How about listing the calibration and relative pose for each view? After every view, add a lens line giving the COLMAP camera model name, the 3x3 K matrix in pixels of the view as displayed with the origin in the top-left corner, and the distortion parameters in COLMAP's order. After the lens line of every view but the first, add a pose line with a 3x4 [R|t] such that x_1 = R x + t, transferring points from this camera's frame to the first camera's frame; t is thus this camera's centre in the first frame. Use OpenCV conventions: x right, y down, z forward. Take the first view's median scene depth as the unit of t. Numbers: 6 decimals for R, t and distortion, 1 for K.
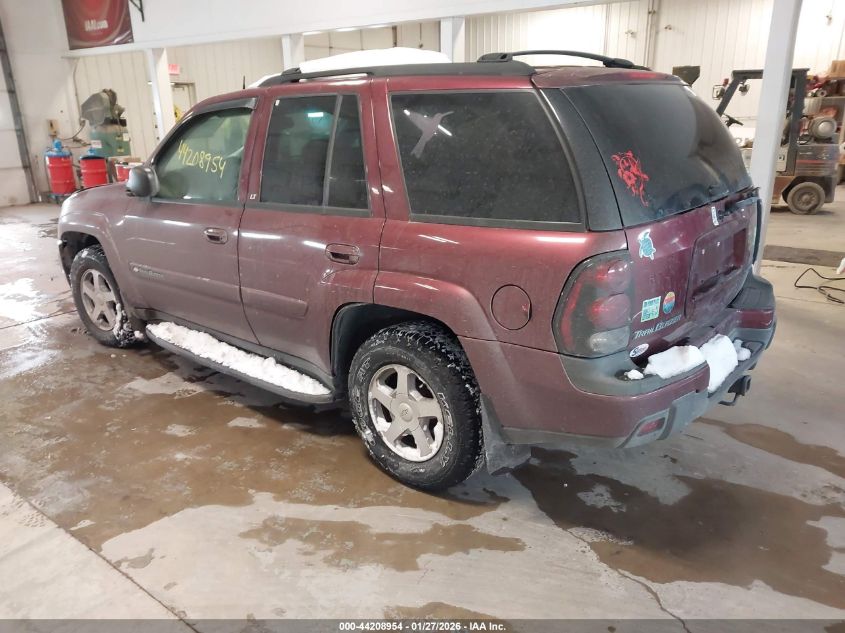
lens RADIAL K [[640.8, 0, 422.5], [0, 640.8, 316.5], [0, 0, 1]] dist [0.003696, 0.000545]
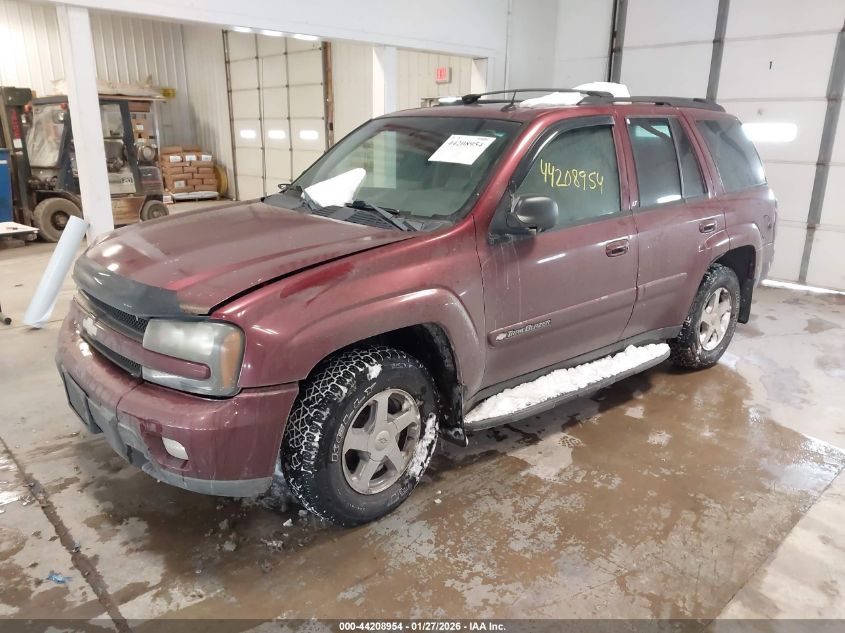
lens RADIAL K [[640.8, 0, 422.5], [0, 640.8, 316.5], [0, 0, 1]] dist [0.003696, 0.000545]
pose [[0.174937, -0.255185, 0.950935, -1.211973], [0.295890, 0.934808, 0.196425, -0.278641], [-0.939067, 0.247011, 0.239039, 0.944493]]
